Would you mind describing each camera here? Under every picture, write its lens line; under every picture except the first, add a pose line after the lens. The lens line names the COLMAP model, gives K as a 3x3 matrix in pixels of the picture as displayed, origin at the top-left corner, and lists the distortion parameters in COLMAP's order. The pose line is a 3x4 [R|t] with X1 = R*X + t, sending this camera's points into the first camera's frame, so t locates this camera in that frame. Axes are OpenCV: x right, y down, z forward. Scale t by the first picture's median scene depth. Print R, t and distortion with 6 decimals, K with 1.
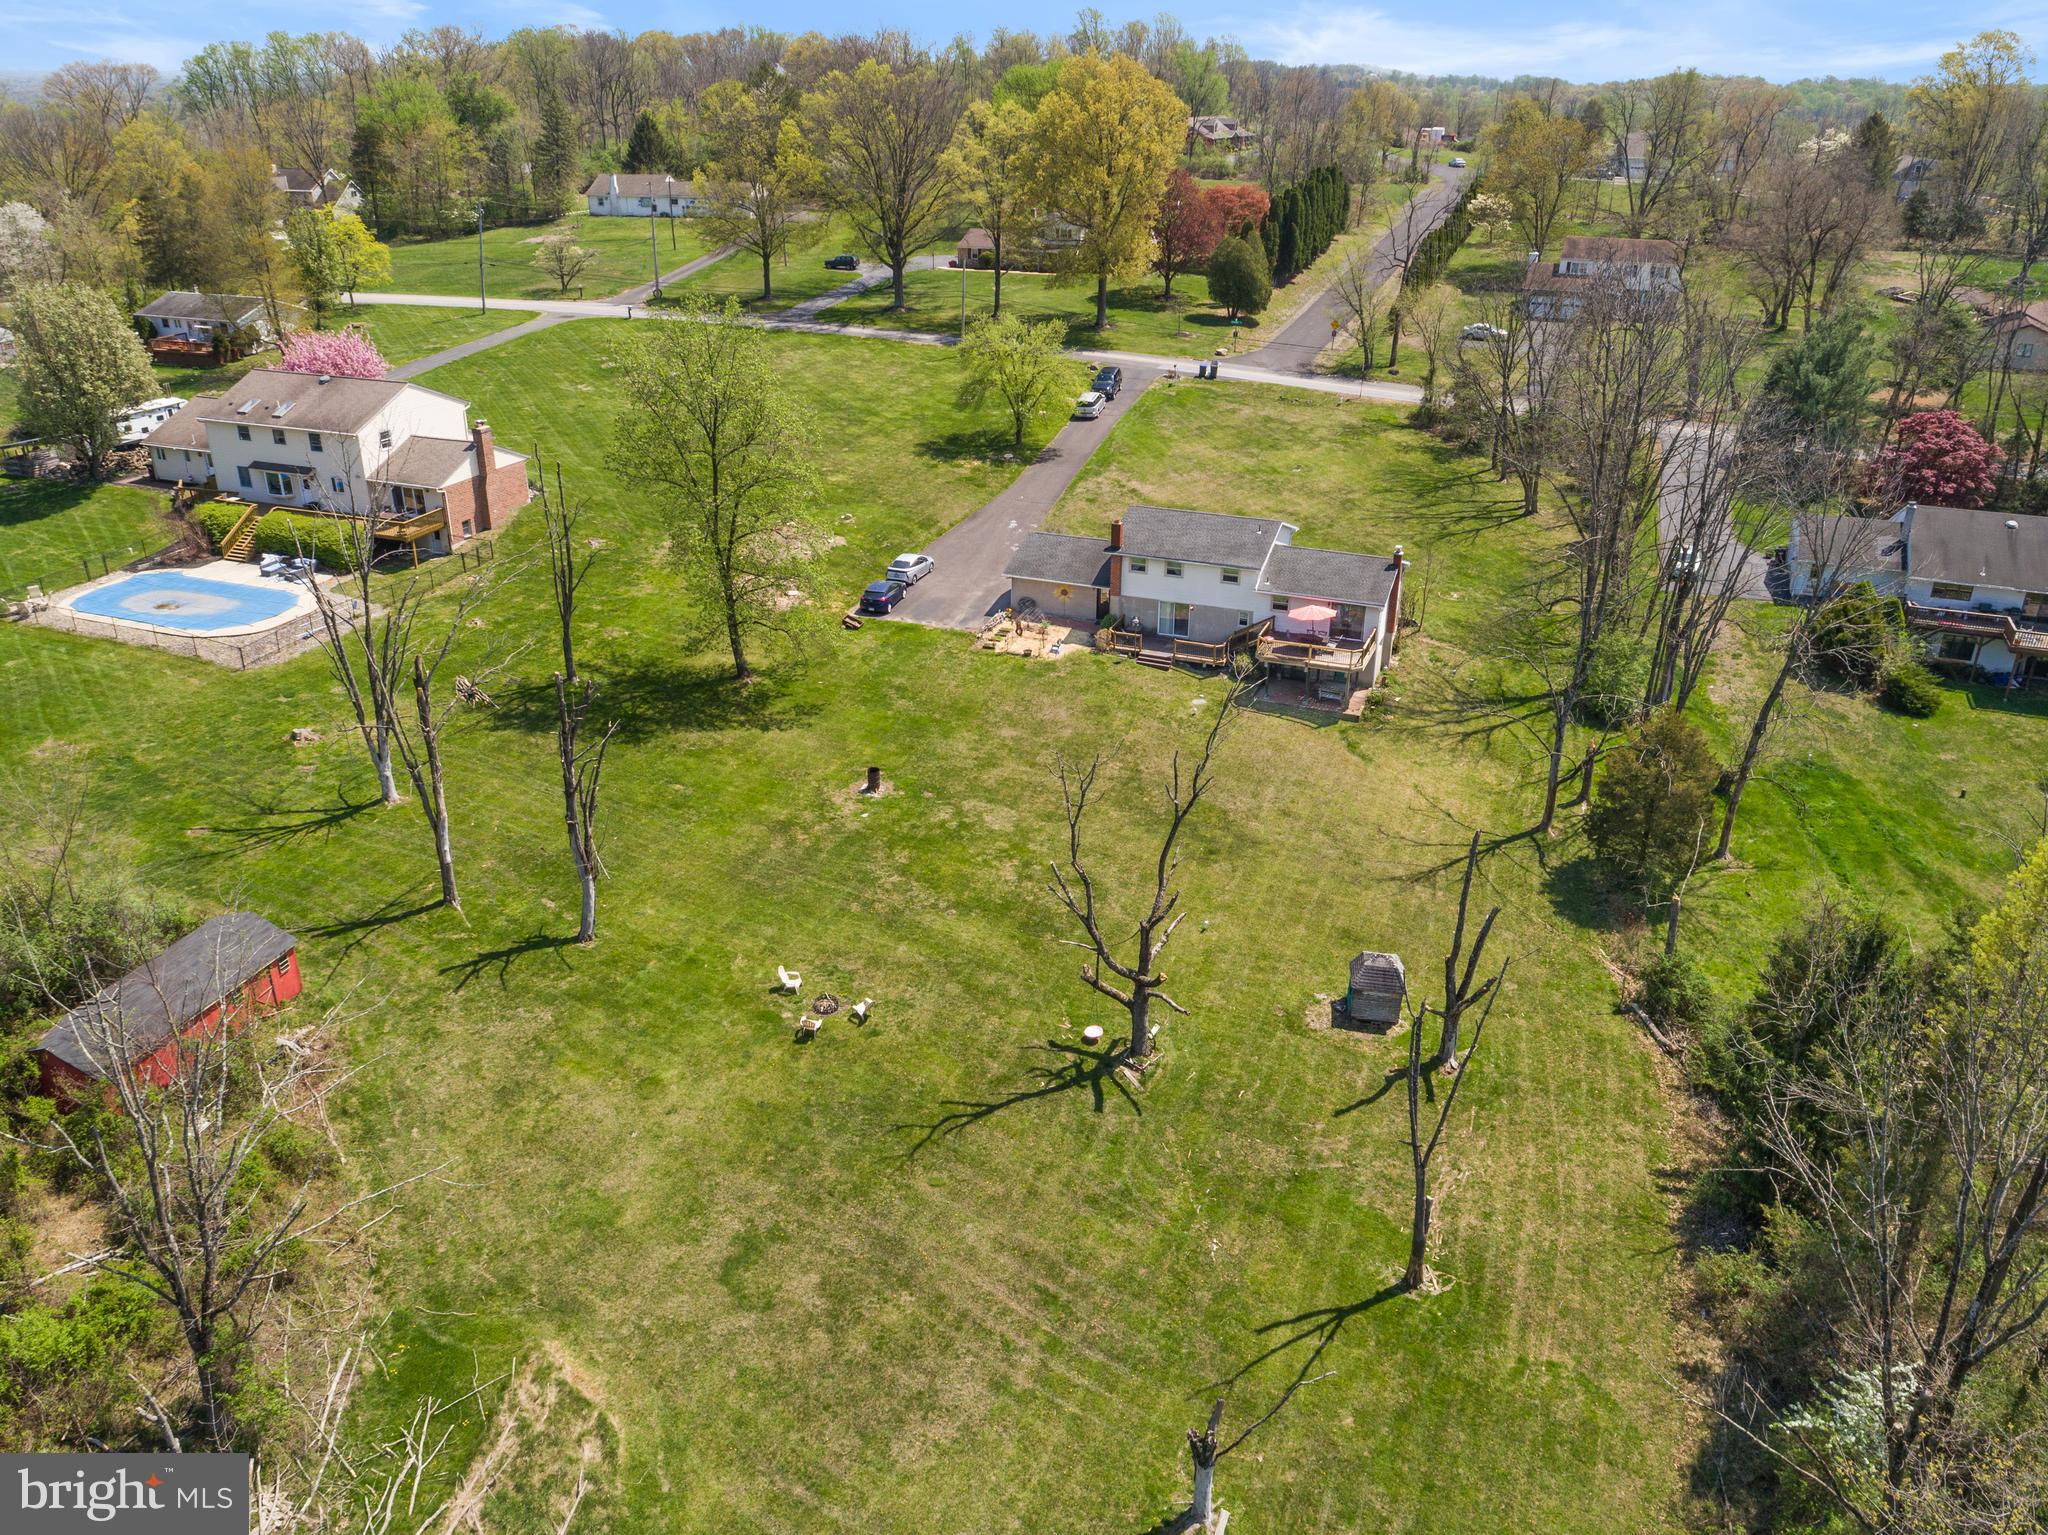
lens RADIAL K [[1552.6, 0, 1044.0], [0, 1552.6, 805.7], [0, 0, 1]] dist [-0.020706, 0.005759]
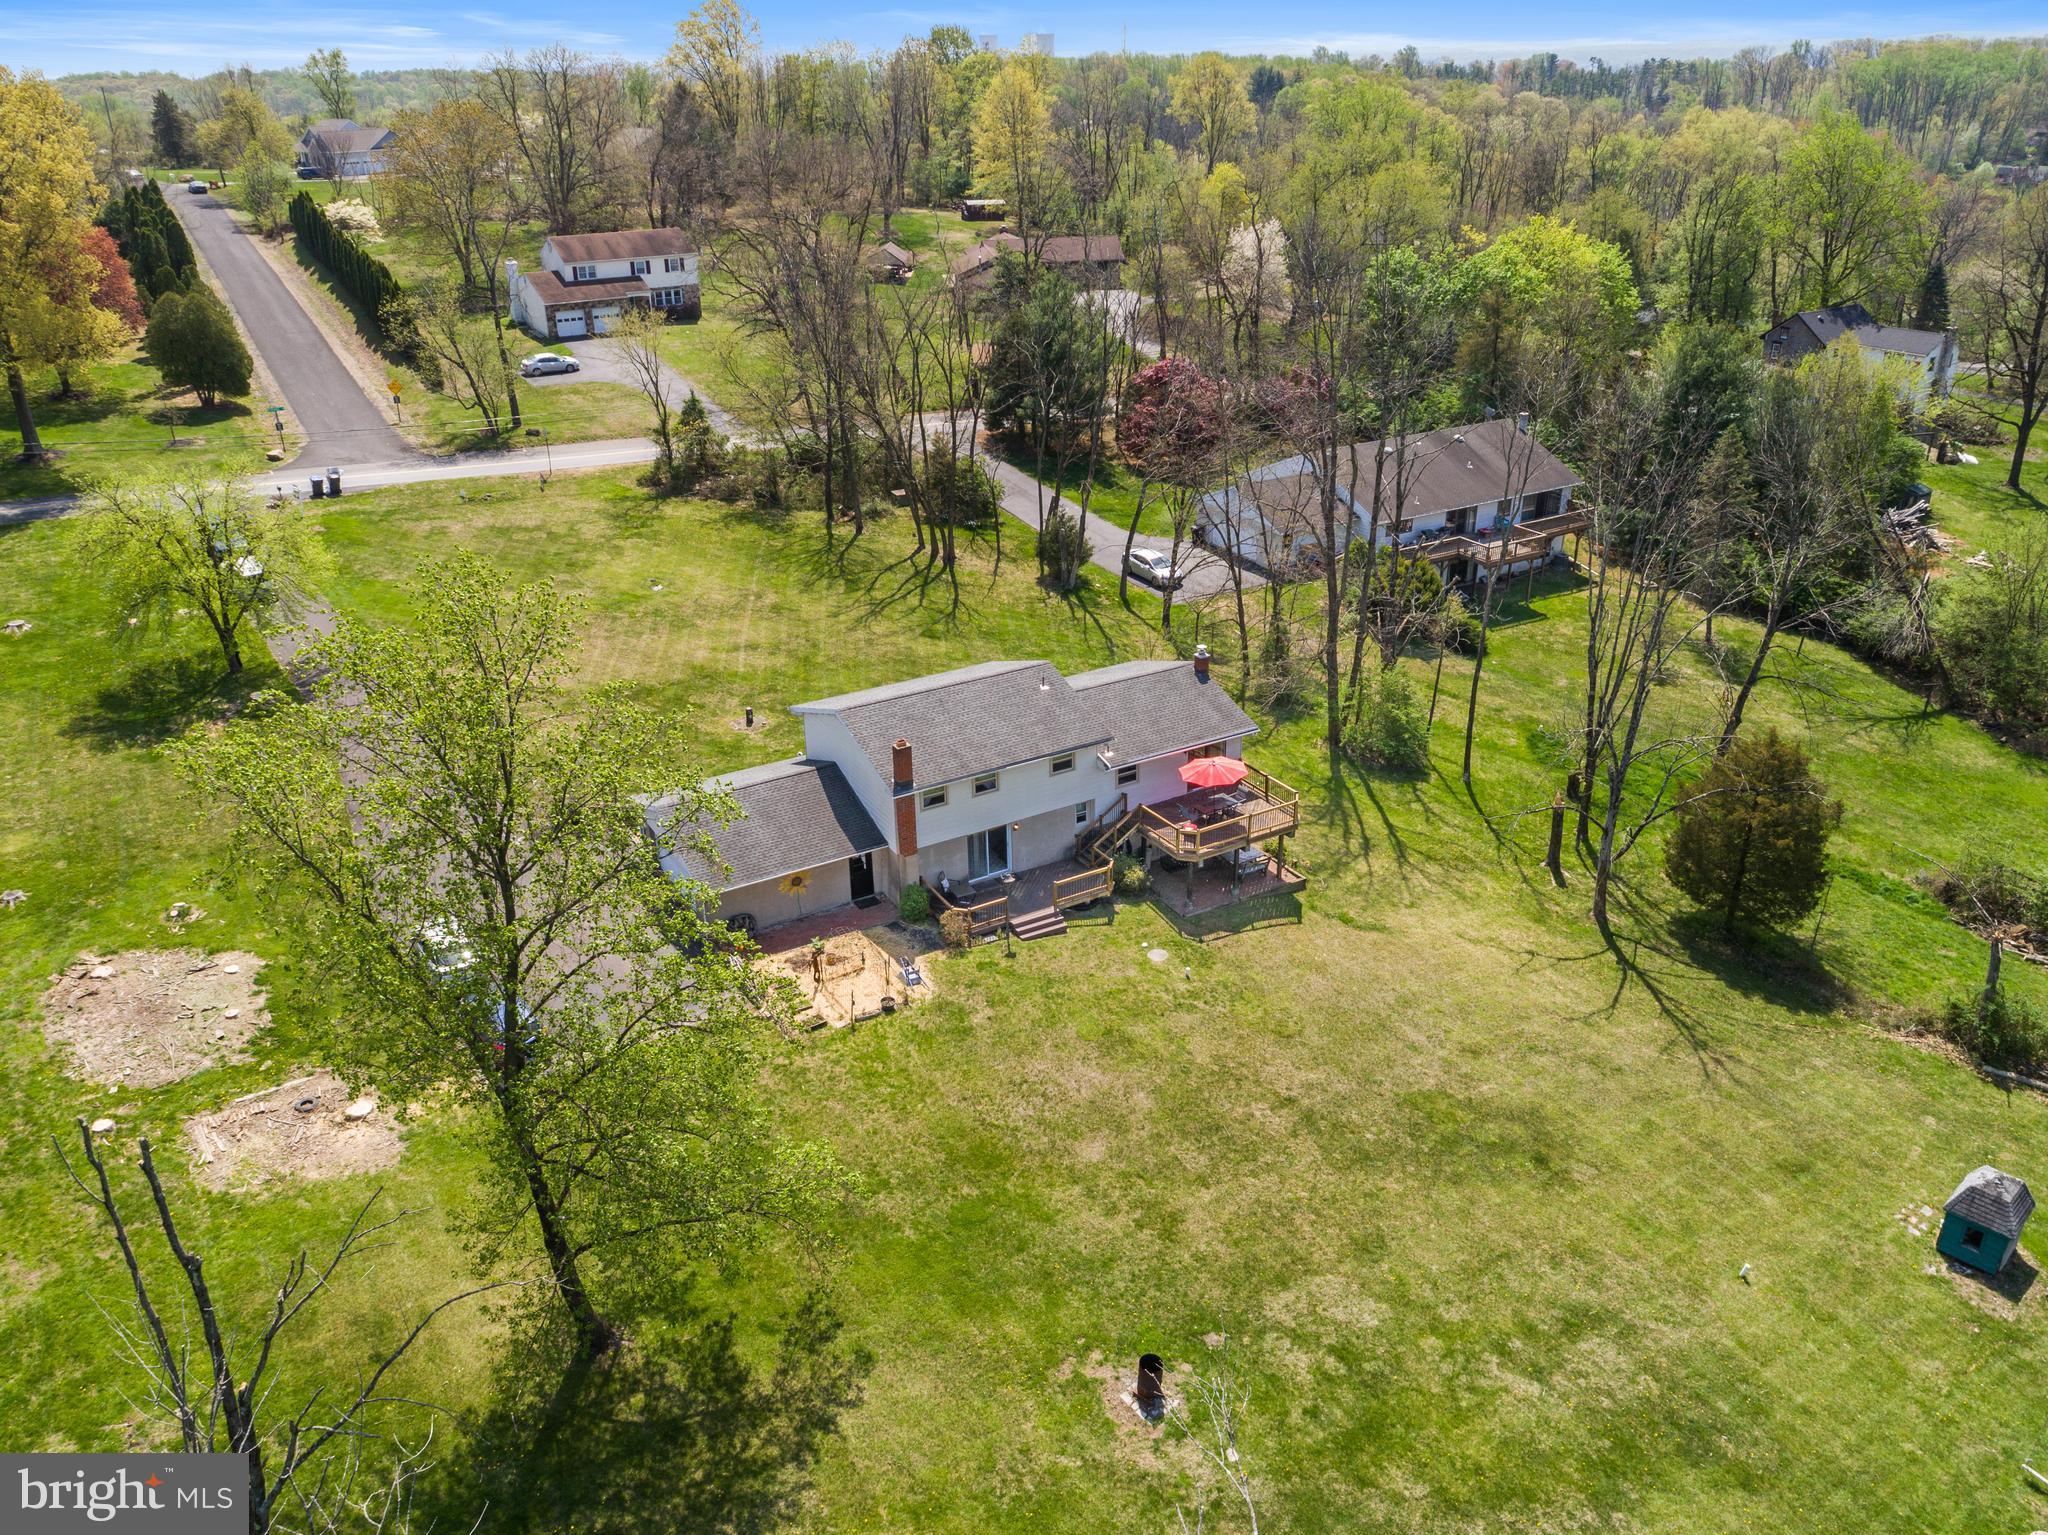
lens RADIAL K [[1552.6, 0, 1017.6], [0, 1552.6, 774.0], [0, 0, 1]] dist [-0.020706, 0.005759]
pose [[0.621216, -0.348684, 0.701791, -0.364269], [0.358388, 0.922823, 0.141264, -0.246867], [-0.696885, 0.163758, 0.698236, 0.555037]]
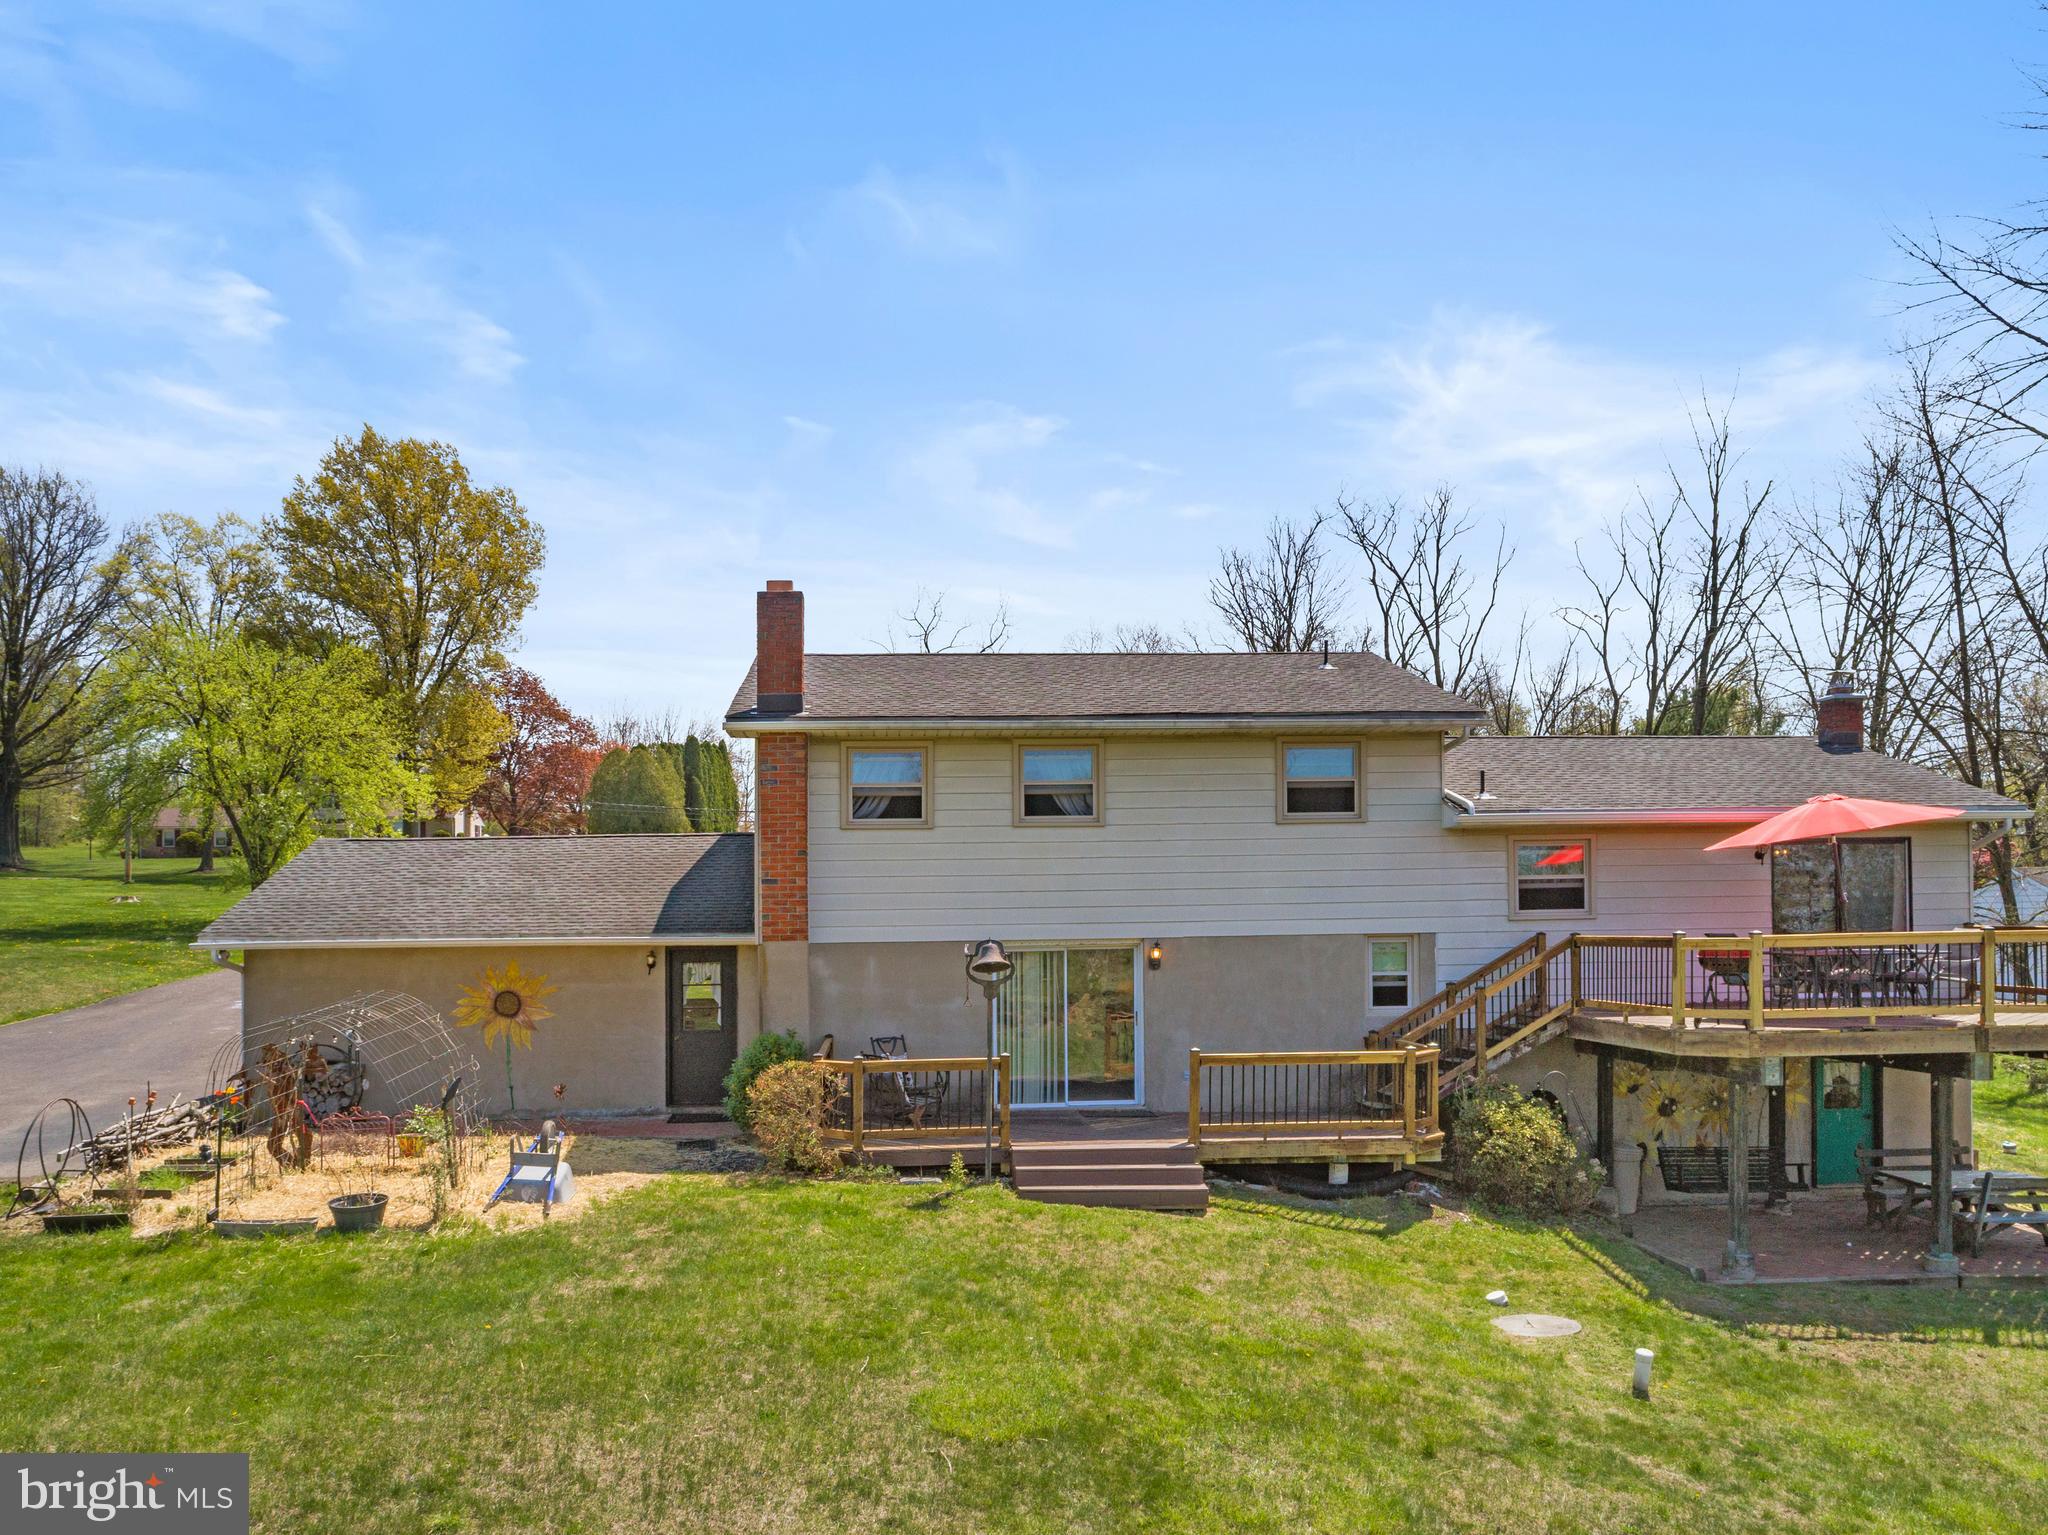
lens RADIAL K [[1552.6, 0, 958.9], [0, 1552.6, 954.0], [0, 0, 1]] dist [-0.020706, 0.005759]
pose [[0.917003, -0.033976, 0.397432, -0.017376], [0.198547, 0.903042, -0.380912, -0.051481], [-0.345956, 0.428206, 0.834838, 0.849730]]
